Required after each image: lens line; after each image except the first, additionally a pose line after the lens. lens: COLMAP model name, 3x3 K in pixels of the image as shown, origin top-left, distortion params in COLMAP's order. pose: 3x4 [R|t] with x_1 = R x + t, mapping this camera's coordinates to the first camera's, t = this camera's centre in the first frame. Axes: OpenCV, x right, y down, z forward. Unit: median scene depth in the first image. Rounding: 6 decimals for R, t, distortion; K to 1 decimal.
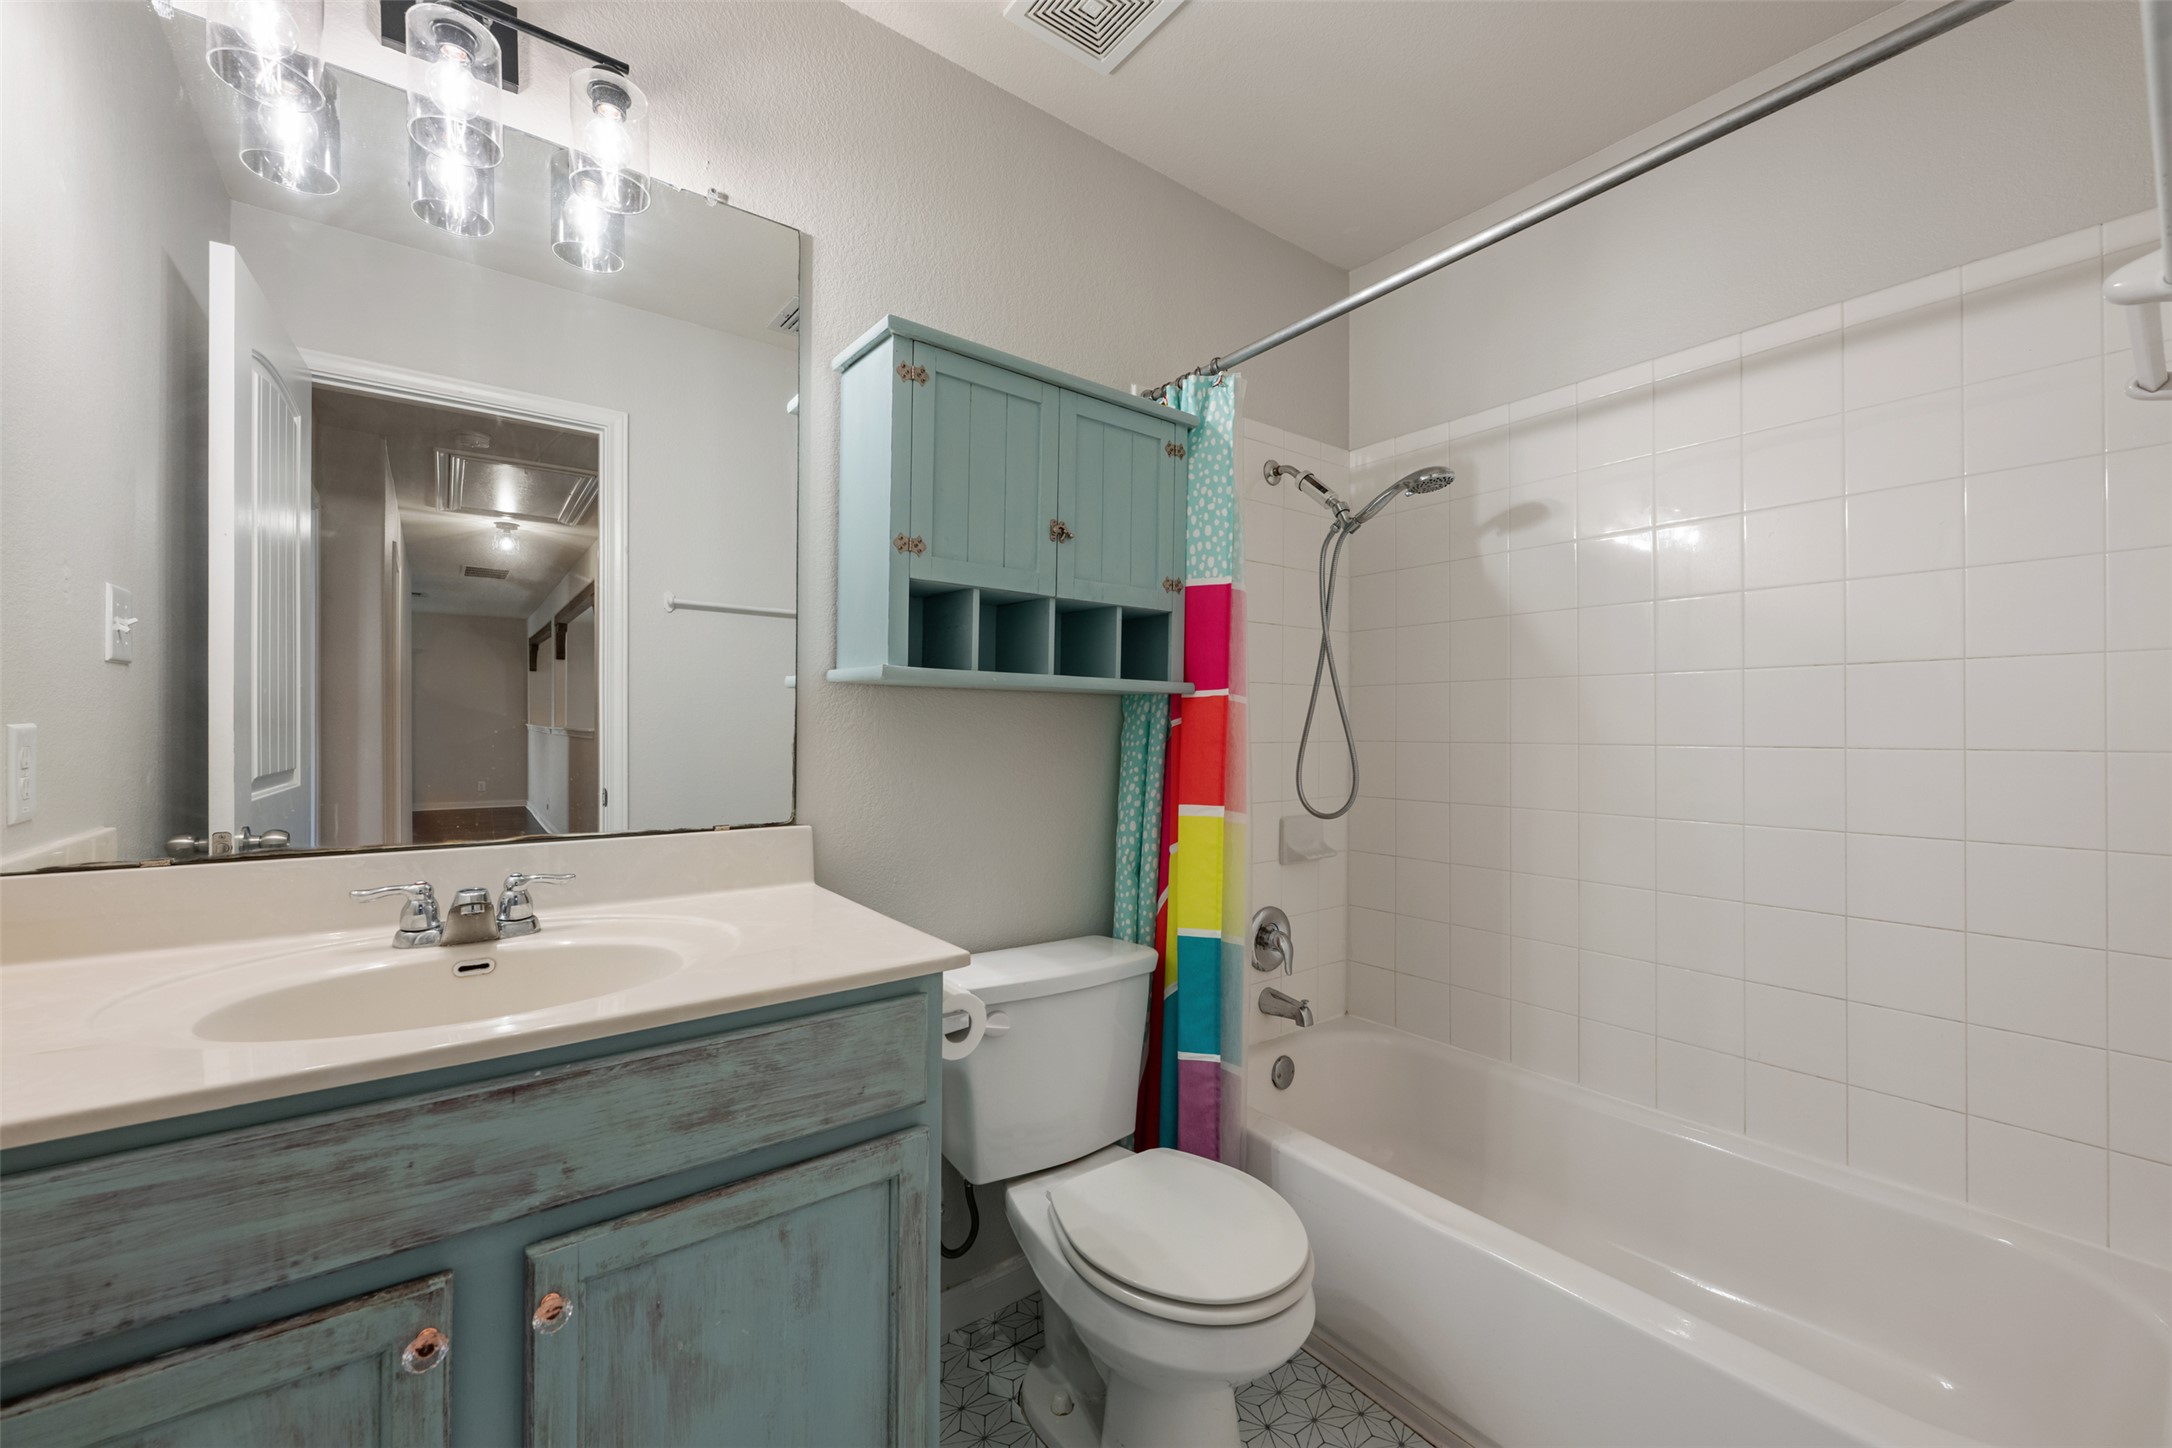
lens RADIAL K [[859.8, 0, 1076.1], [0, 859.8, 734.4], [0, 0, 1]] dist [-0.001909, 0.000229]
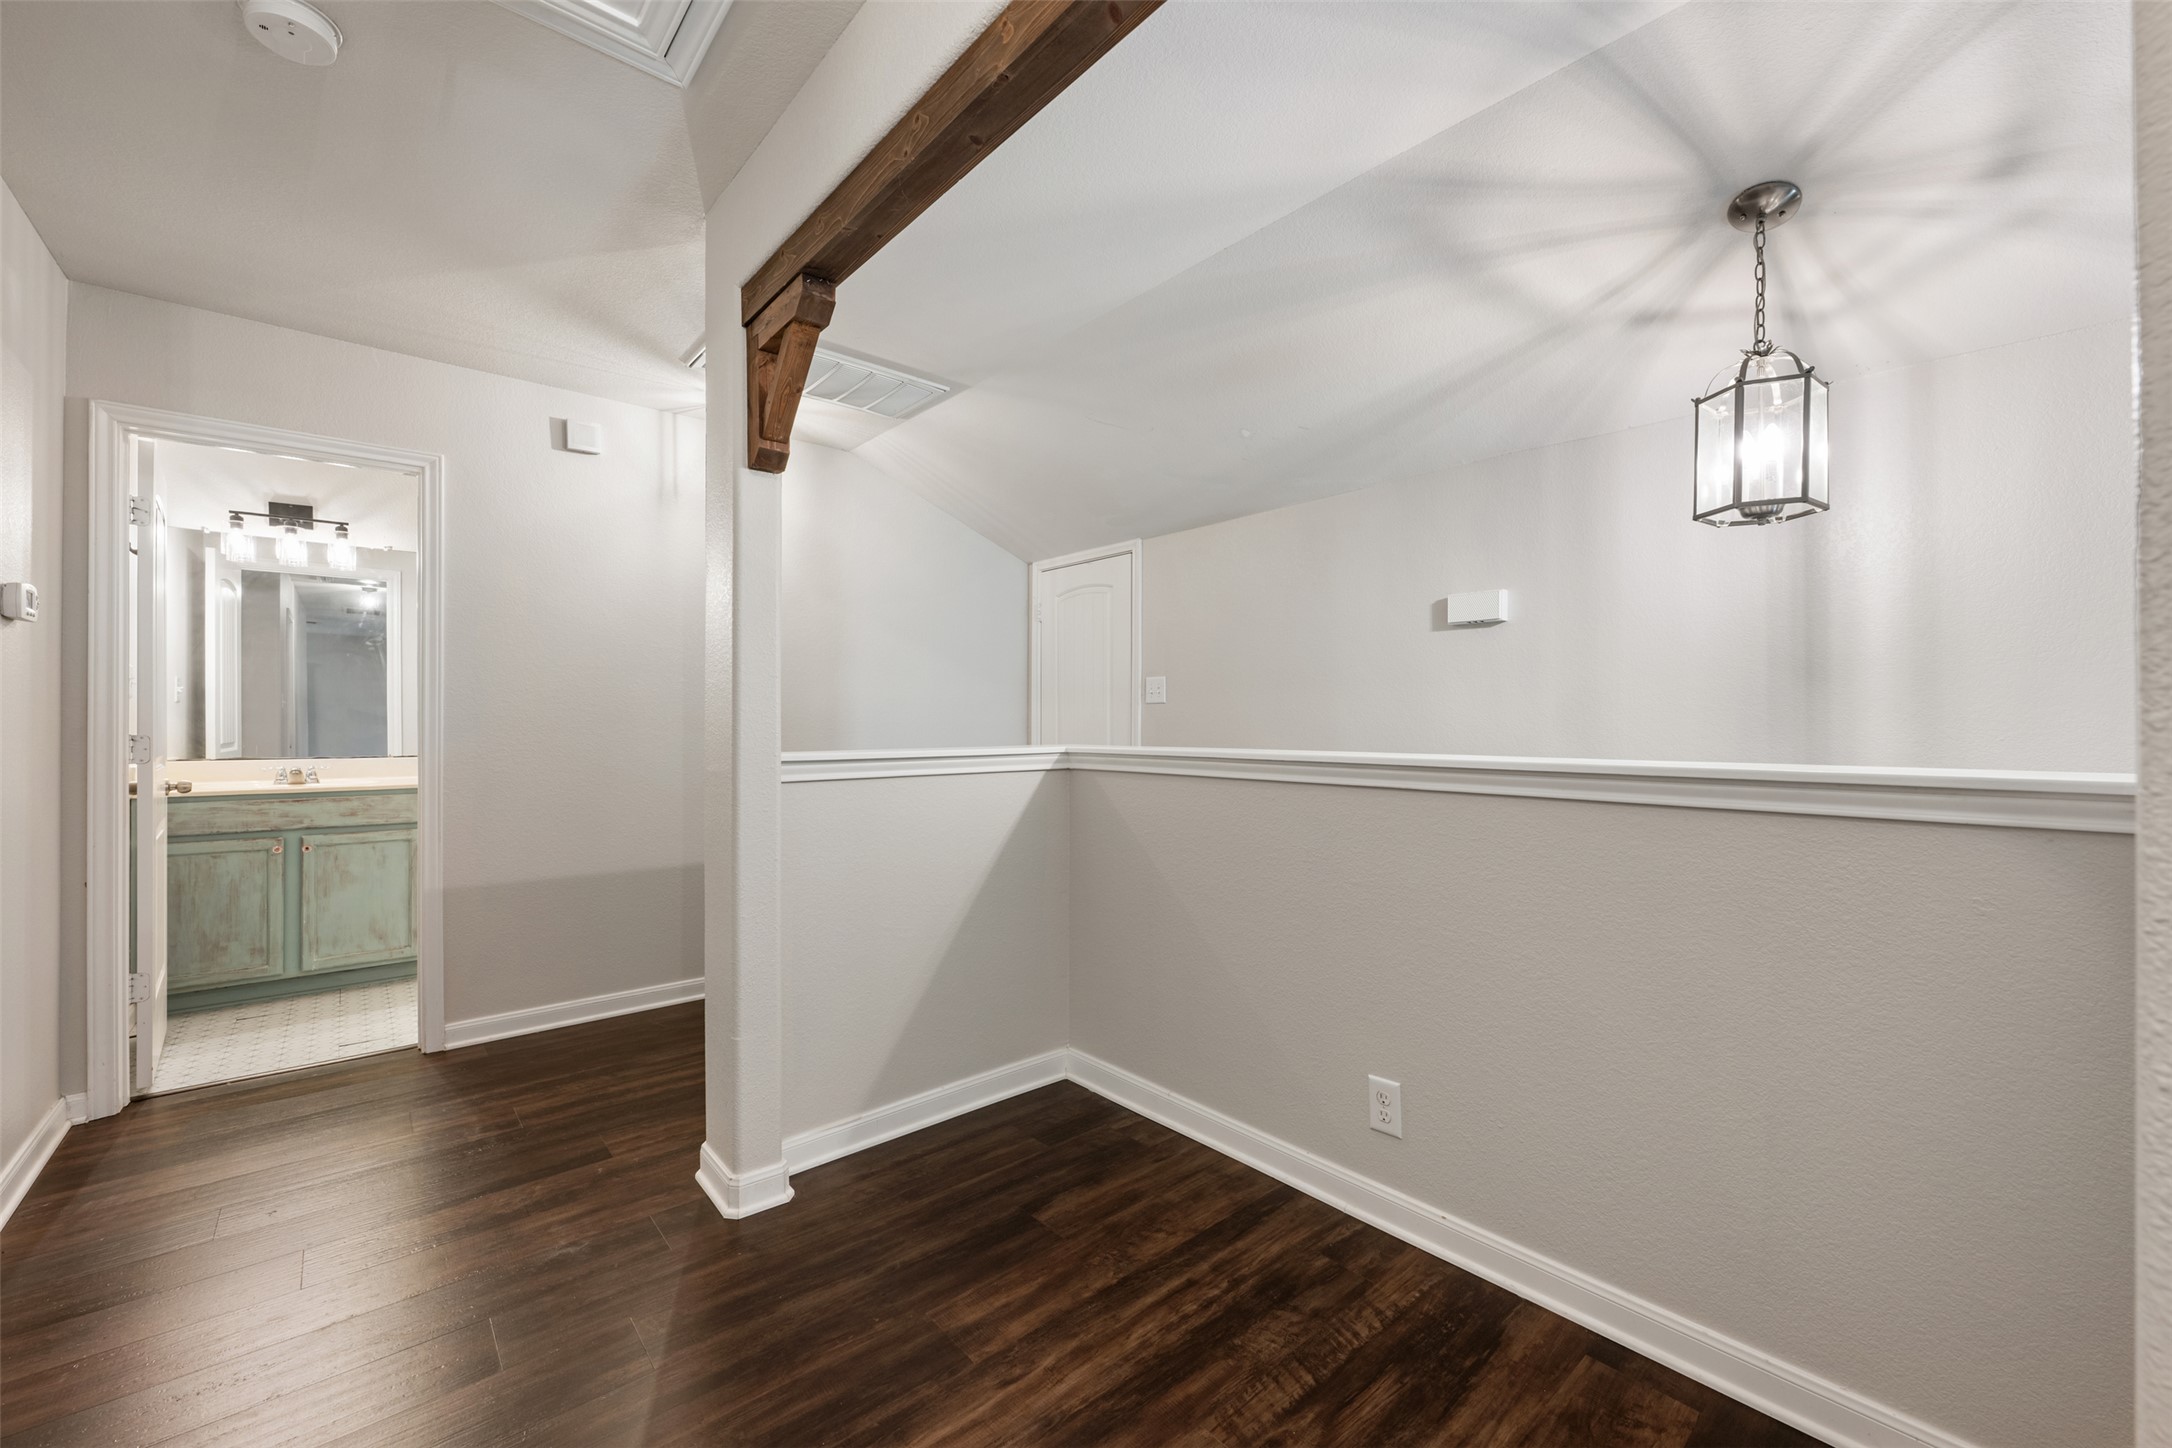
lens RADIAL K [[859.8, 0, 1081.1], [0, 859.8, 731.1], [0, 0, 1]] dist [-0.001909, 0.000229]
pose [[0.997536, -0.007320, 0.069774, 3.010784], [0.007706, 0.999956, -0.005262, 0.086194], [-0.069733, 0.005787, 0.997549, -3.644104]]
